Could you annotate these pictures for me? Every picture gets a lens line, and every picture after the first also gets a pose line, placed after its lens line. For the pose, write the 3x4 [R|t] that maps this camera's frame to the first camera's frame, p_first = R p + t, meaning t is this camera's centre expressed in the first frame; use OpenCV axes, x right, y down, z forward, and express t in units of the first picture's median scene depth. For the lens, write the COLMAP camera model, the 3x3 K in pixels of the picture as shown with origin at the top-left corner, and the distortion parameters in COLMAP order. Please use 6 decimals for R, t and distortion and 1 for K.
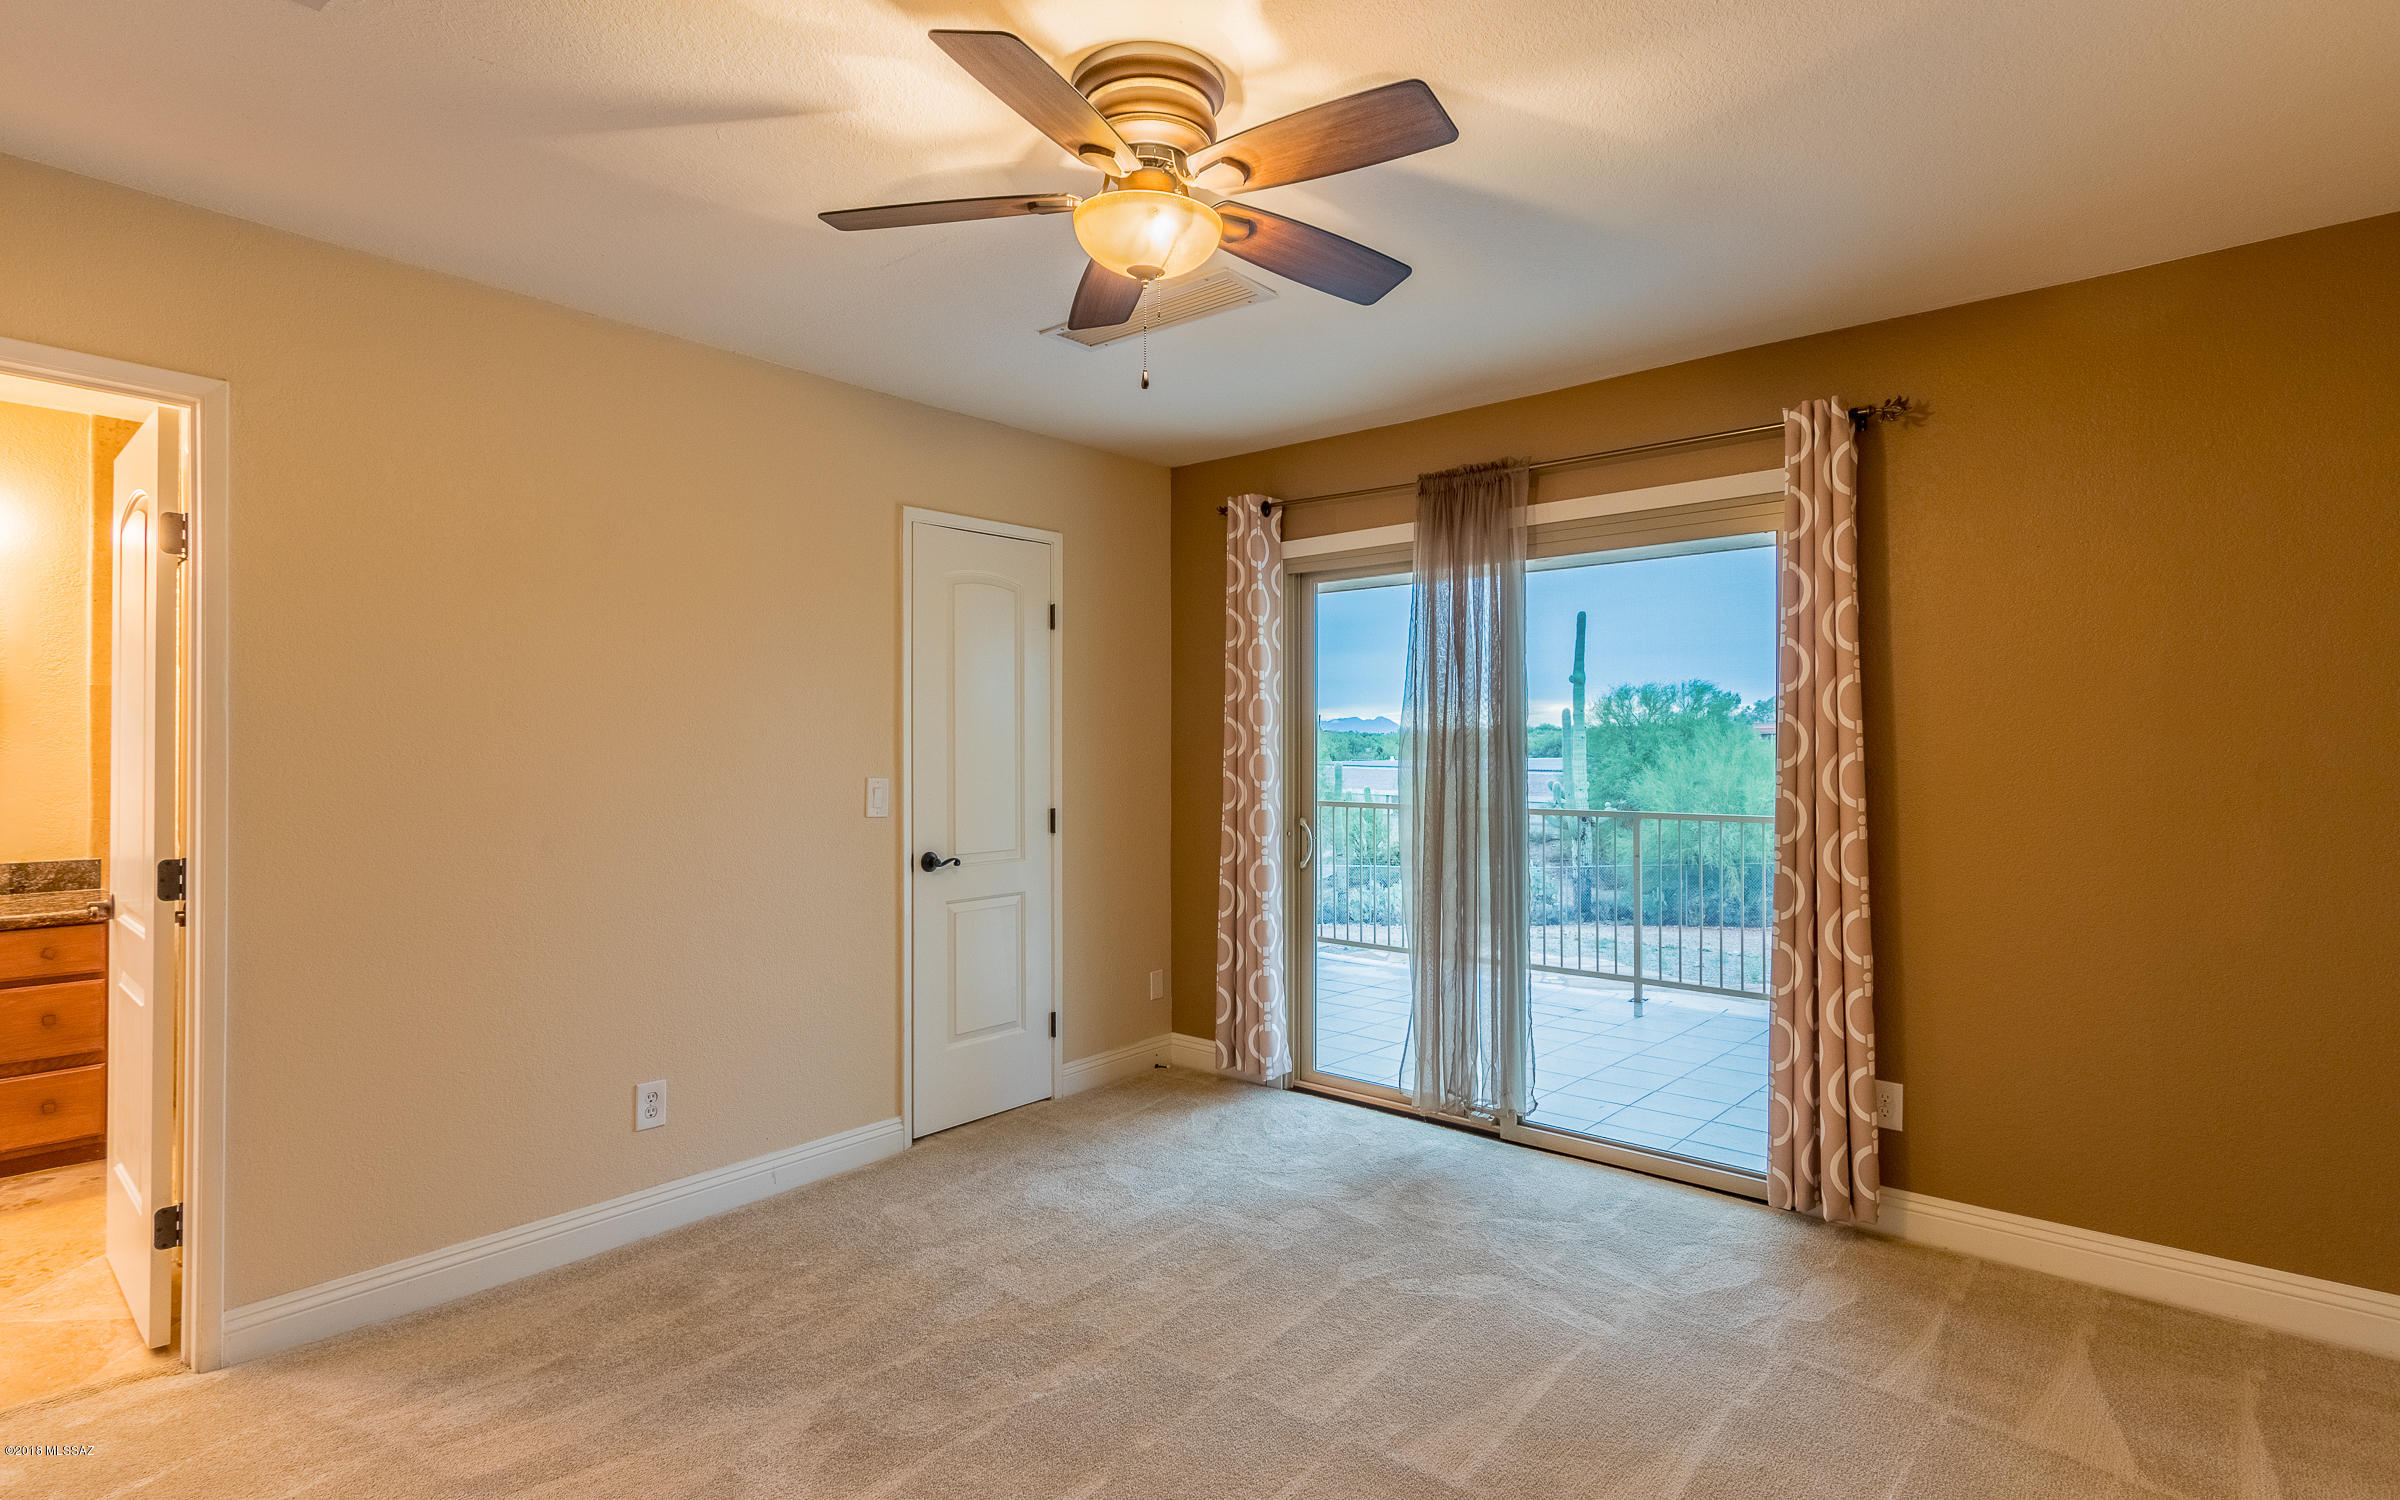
lens RADIAL K [[1180.9, 0, 1193.0], [0, 1180.9, 741.7], [0, 0, 1]] dist [0.010009, -0.006989]
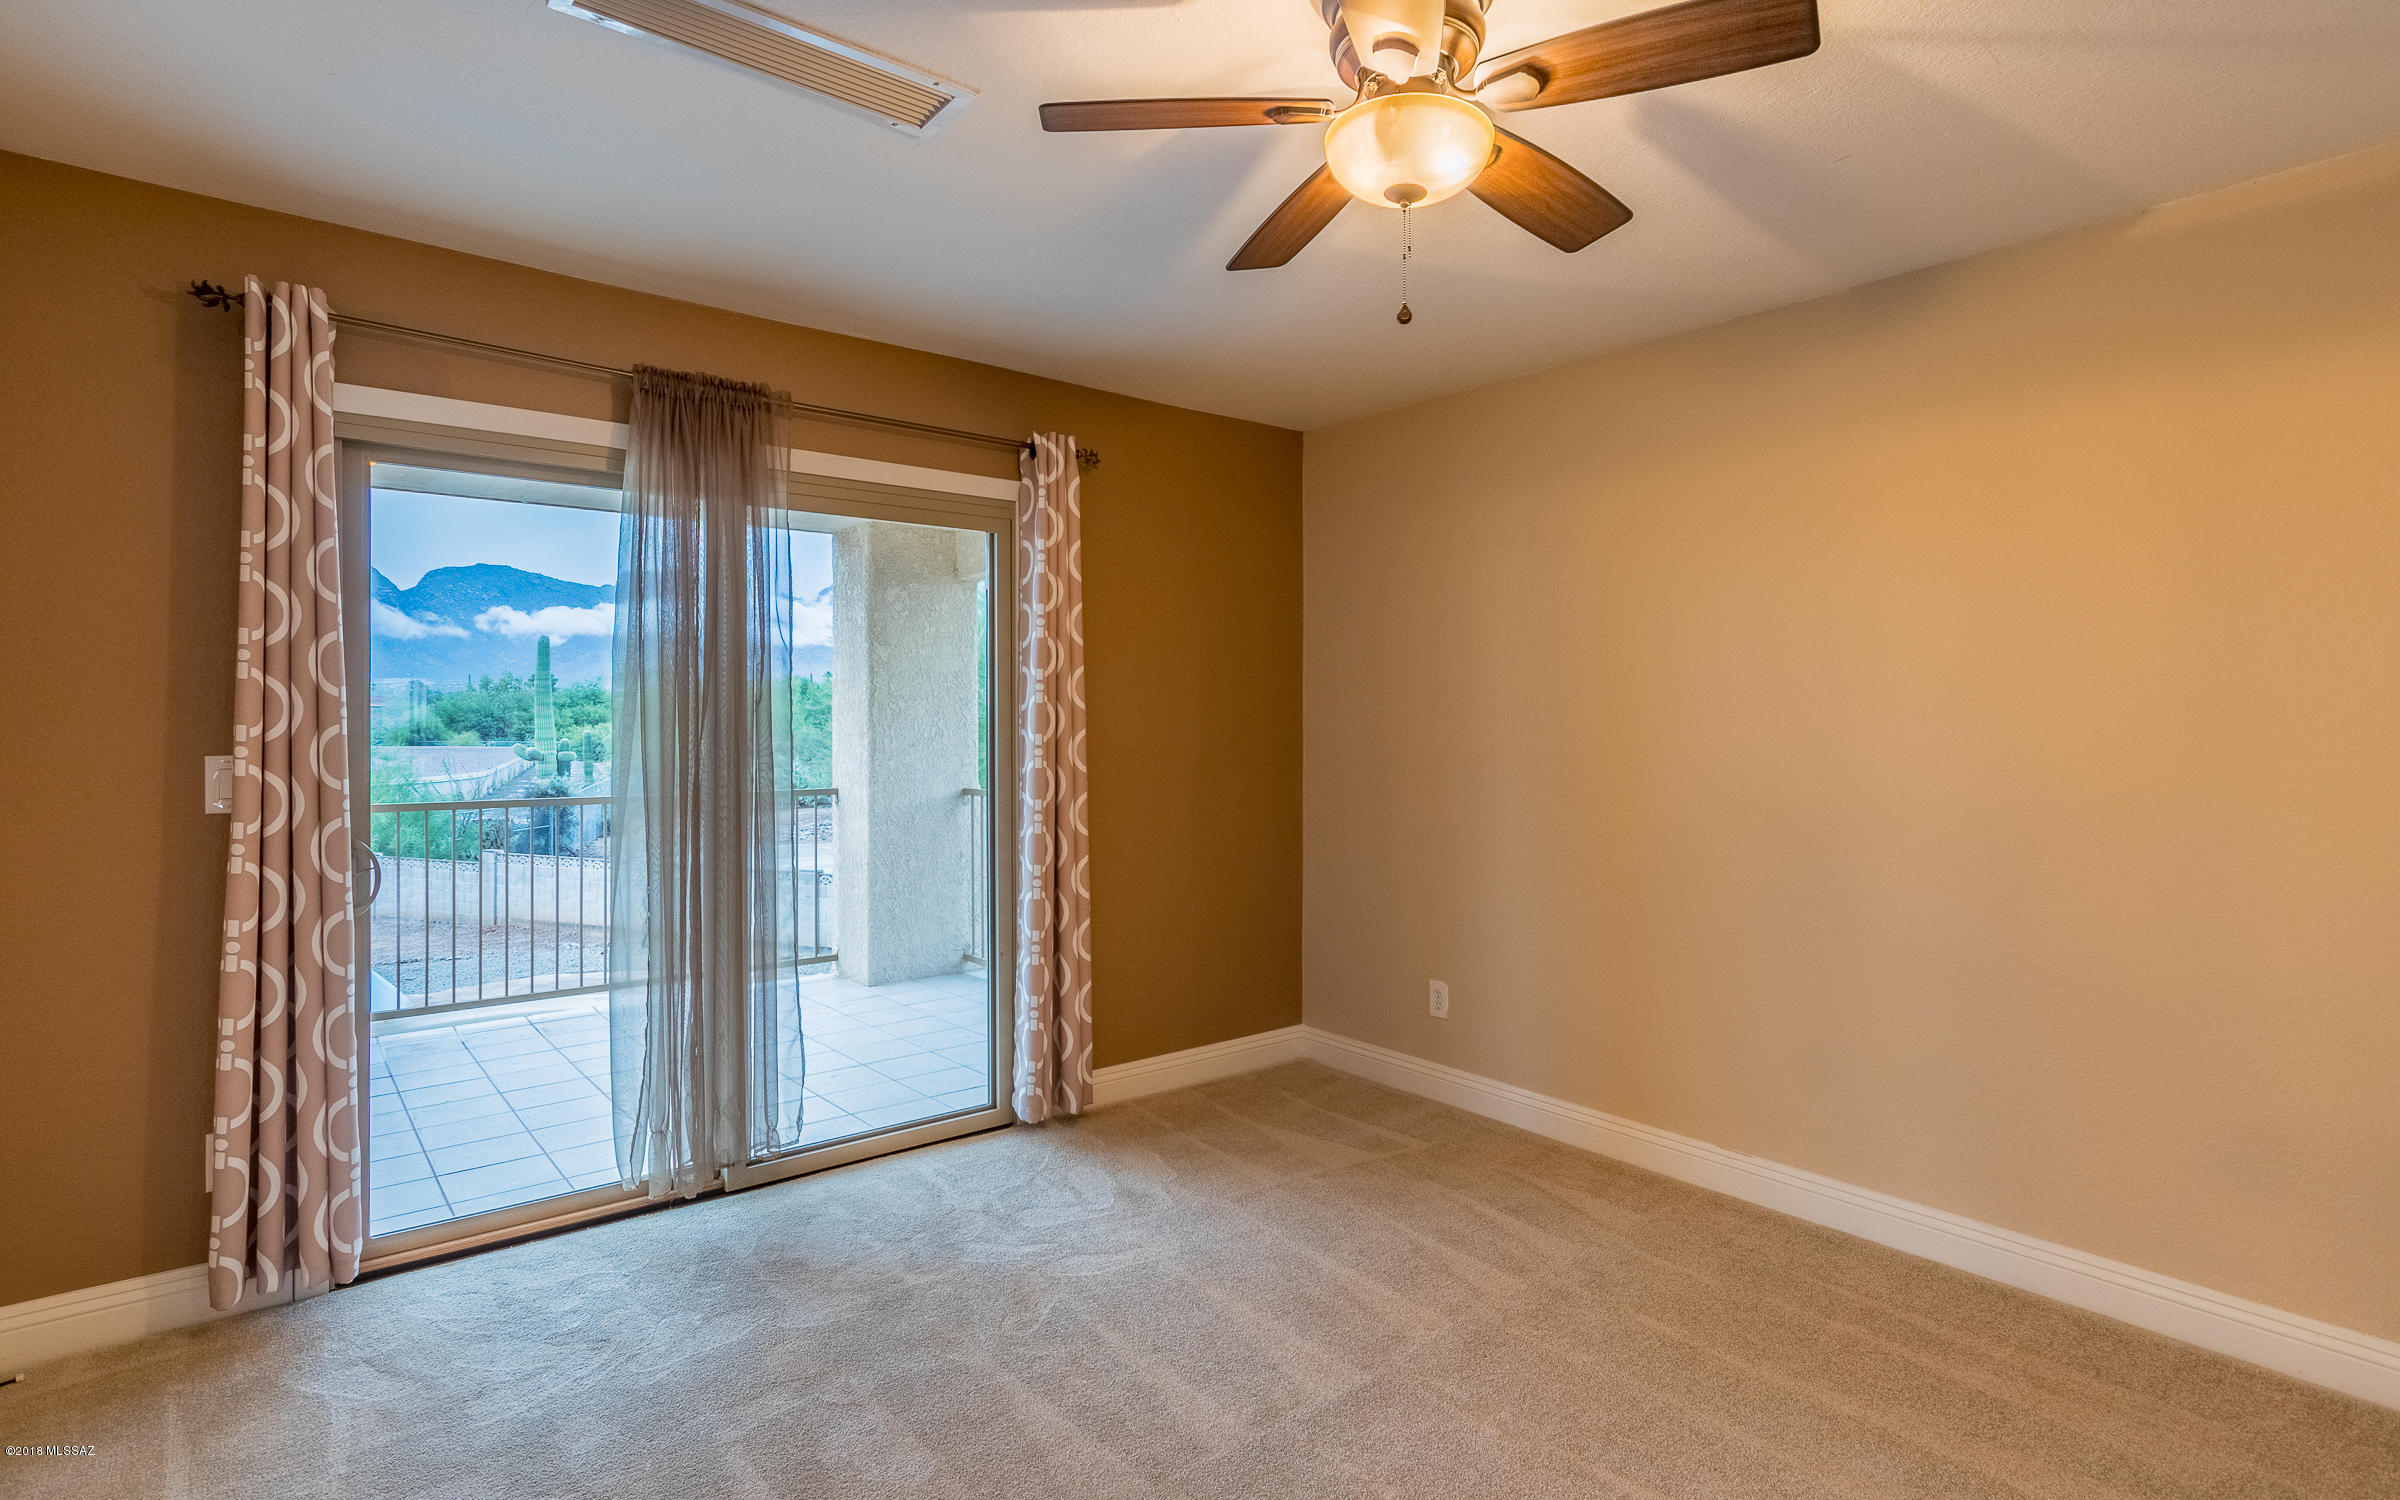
lens RADIAL K [[1180.9, 0, 1189.7], [0, 1180.9, 731.4], [0, 0, 1]] dist [0.010009, -0.006989]
pose [[0.181260, -0.009850, 0.983386, -0.545225], [-0.007789, 0.999904, 0.011451, -0.003304], [-0.983404, -0.009735, 0.181166, 0.573885]]
